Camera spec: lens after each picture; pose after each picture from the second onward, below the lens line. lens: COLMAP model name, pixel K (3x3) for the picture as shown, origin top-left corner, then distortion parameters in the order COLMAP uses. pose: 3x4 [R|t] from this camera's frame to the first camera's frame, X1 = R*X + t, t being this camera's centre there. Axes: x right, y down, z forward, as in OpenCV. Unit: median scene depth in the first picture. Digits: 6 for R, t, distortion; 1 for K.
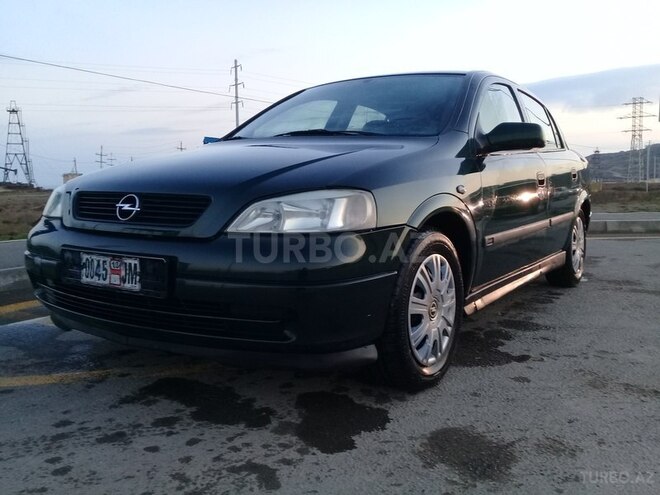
lens RADIAL K [[587.5, 0, 330.0], [0, 587.5, 247.5], [0, 0, 1]] dist [0.108383, -0.204100]
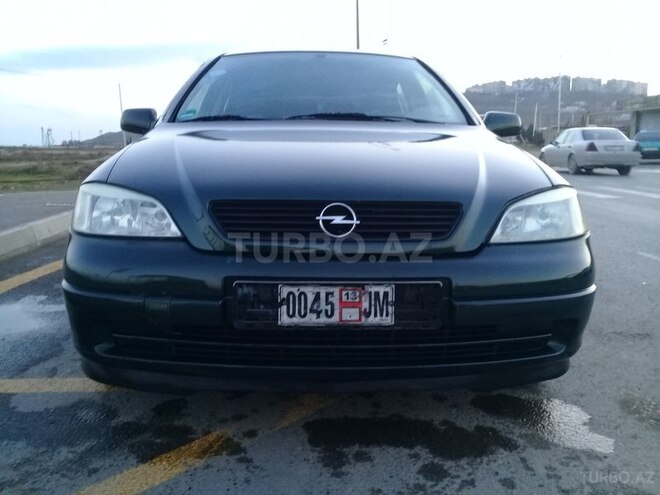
lens RADIAL K [[591.5, 0, 330.0], [0, 591.5, 247.5], [0, 0, 1]] dist [0.097885, -0.177953]
pose [[0.820308, -0.094248, 0.564103, -0.806025], [0.060774, 0.995108, 0.077882, -0.094690], [-0.568684, -0.029605, 0.822023, 0.377051]]
